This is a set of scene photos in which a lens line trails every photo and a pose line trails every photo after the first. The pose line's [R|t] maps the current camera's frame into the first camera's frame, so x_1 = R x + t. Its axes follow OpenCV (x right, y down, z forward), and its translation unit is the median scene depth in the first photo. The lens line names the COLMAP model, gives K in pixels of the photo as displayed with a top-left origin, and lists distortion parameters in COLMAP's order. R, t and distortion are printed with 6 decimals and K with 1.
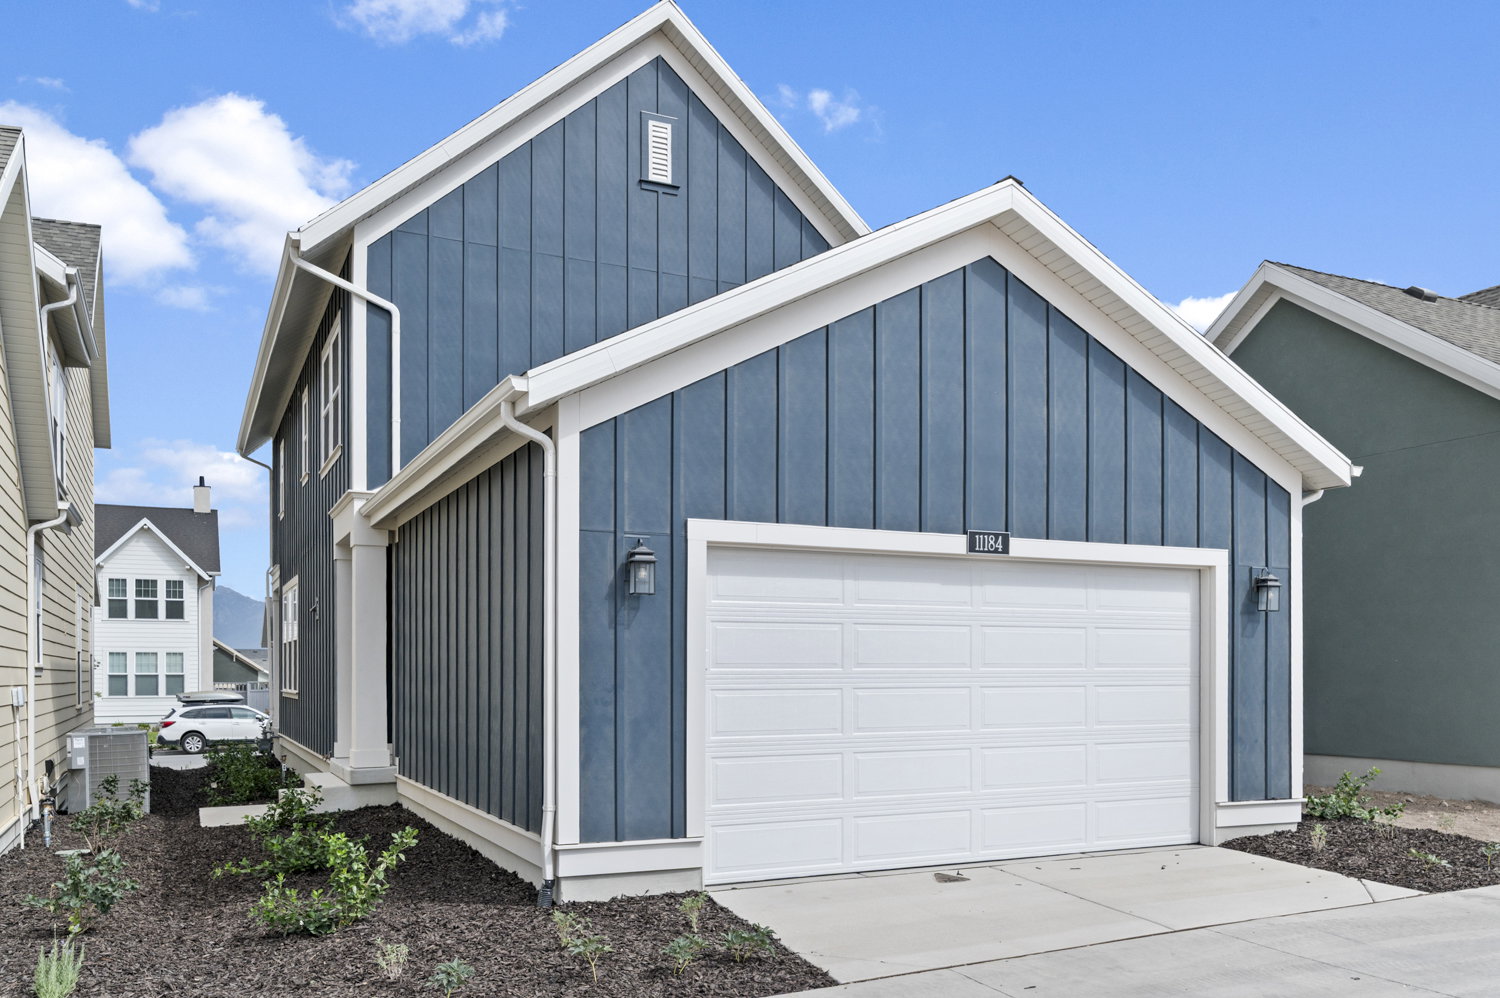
lens RADIAL K [[1218.2, 0, 750.0], [0, 1218.2, 499.0], [0, 0, 1]] dist [-0.003628, -0.000880]
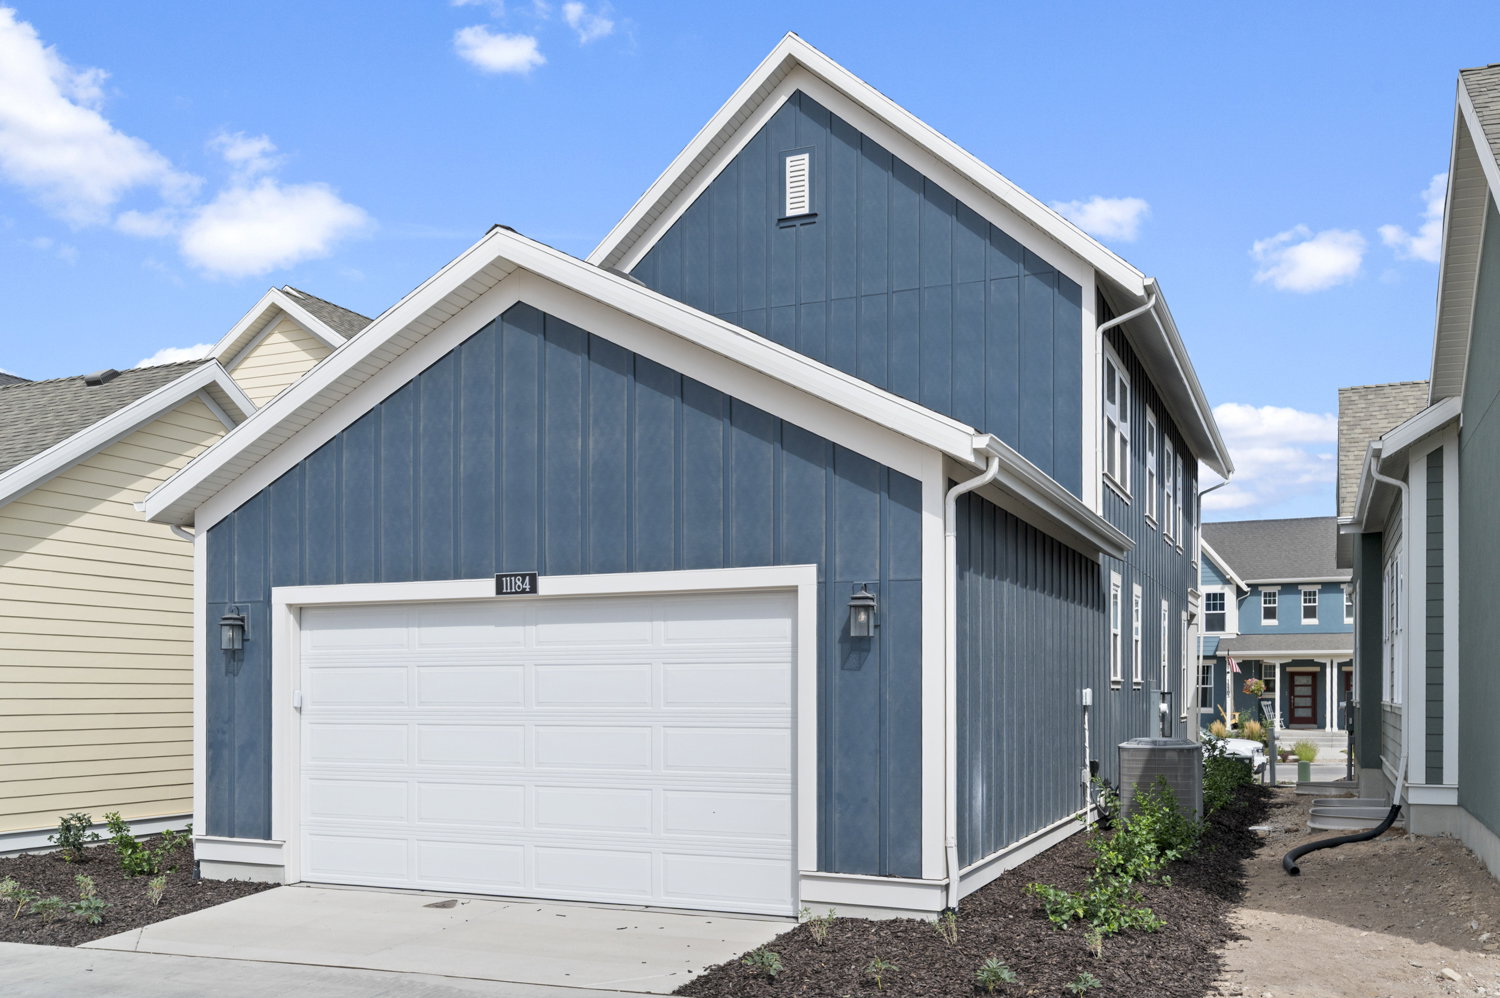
lens RADIAL K [[1264.2, 0, 750.0], [0, 1264.2, 499.0], [0, 0, 1]] dist [-0.002383, -0.001137]
pose [[0.654030, -0.110961, -0.748287, 1.115719], [0.108809, 0.992696, -0.052101, 0.041499], [0.748603, -0.047345, 0.661326, 0.447122]]
